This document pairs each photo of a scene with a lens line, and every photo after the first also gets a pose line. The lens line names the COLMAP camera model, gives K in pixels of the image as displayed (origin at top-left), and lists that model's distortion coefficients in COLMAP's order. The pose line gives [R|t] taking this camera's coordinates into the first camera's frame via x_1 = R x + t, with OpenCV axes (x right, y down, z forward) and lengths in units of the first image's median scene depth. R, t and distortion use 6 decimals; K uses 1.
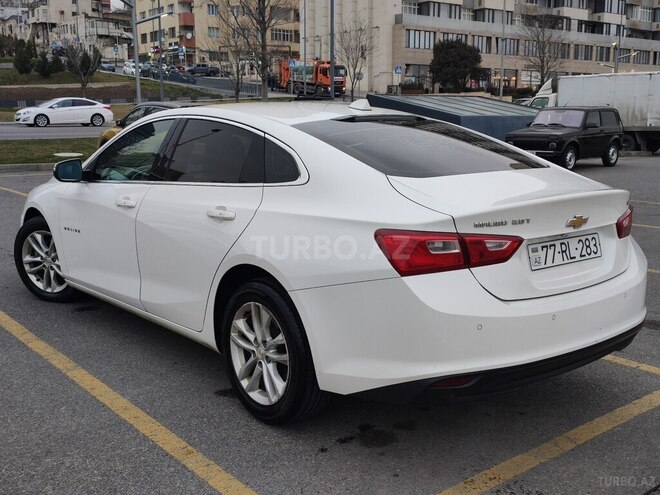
lens RADIAL K [[710.1, 0, 328.7], [0, 710.1, 249.0], [0, 0, 1]] dist [0.049231, -0.047647]
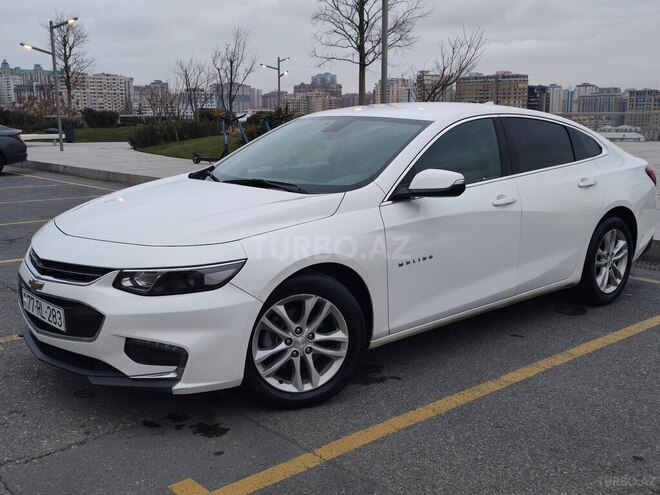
lens RADIAL K [[710.1, 0, 328.7], [0, 710.1, 249.0], [0, 0, 1]] dist [0.049231, -0.047647]
pose [[0.007475, -0.178680, 0.983879, -1.741806], [0.186976, 0.966803, 0.174159, -0.293382], [-0.982336, 0.182660, 0.040636, 1.631082]]
